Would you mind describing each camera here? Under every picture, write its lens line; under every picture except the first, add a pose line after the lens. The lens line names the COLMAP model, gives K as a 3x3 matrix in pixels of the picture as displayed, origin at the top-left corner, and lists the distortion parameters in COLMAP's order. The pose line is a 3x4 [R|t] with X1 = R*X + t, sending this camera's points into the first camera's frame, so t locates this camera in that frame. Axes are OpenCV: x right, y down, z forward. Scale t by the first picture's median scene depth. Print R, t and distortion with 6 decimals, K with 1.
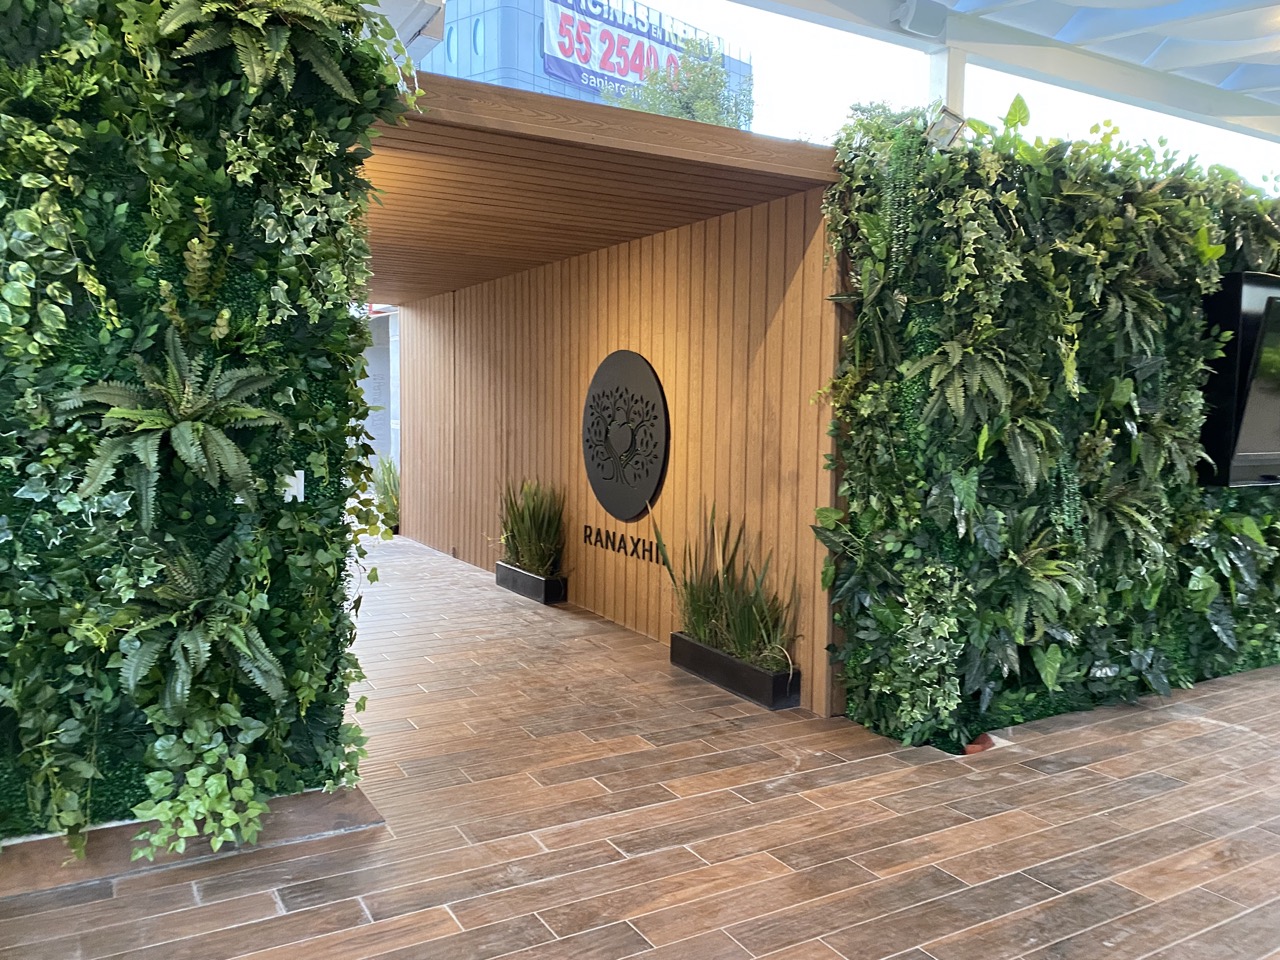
lens RADIAL K [[1102.7, 0, 640.0], [0, 1102.7, 480.0], [0, 0, 1]] dist [0.028245, 0.008202]
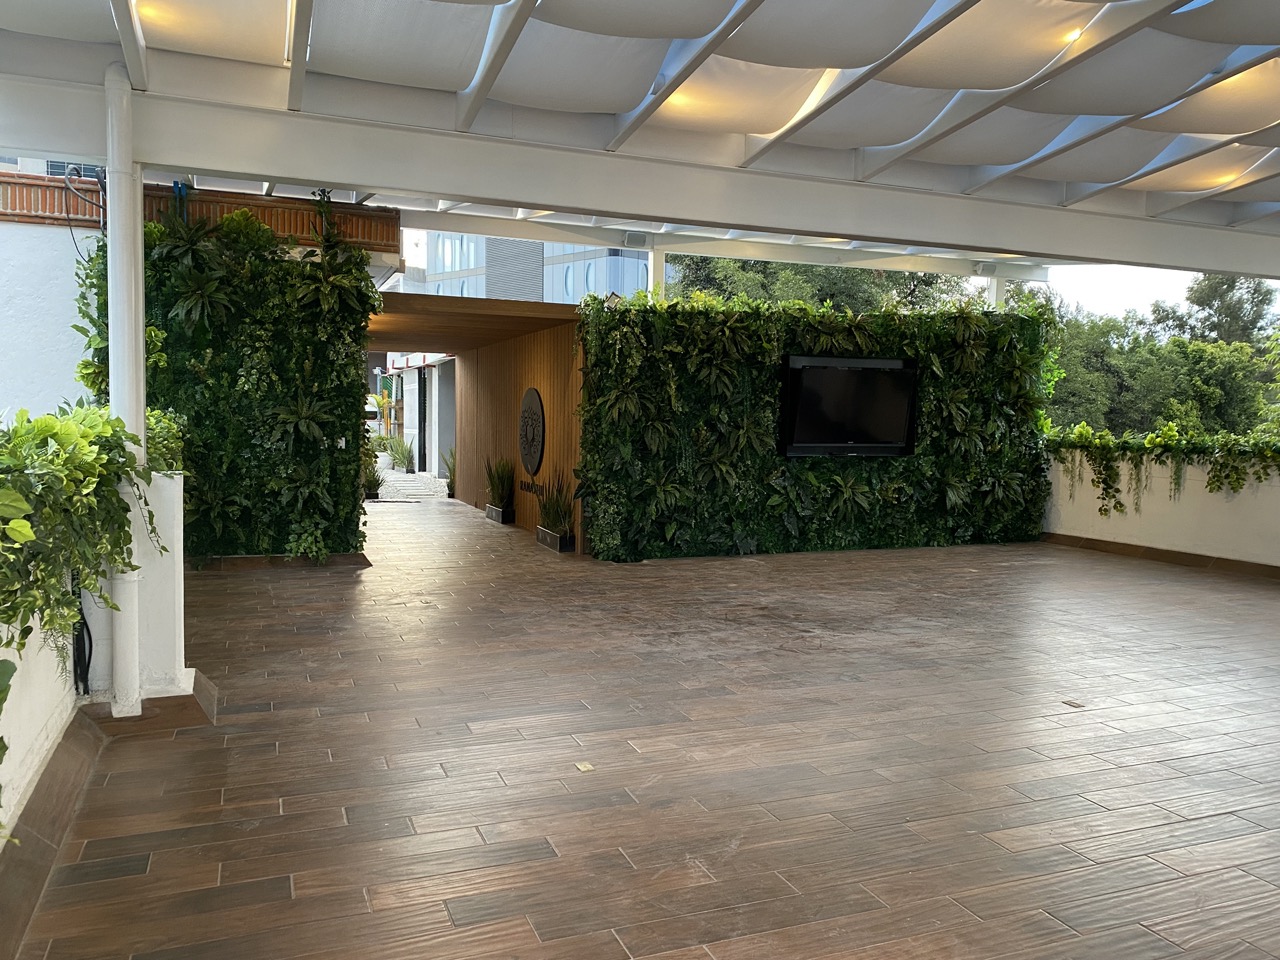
lens RADIAL K [[1102.7, 0, 640.0], [0, 1102.7, 480.0], [0, 0, 1]] dist [0.028245, 0.008202]
pose [[0.990491, 0.011103, -0.137131, 0.896275], [-0.013185, 0.999811, -0.014289, 0.140713], [0.136946, 0.015961, 0.990450, -1.820807]]
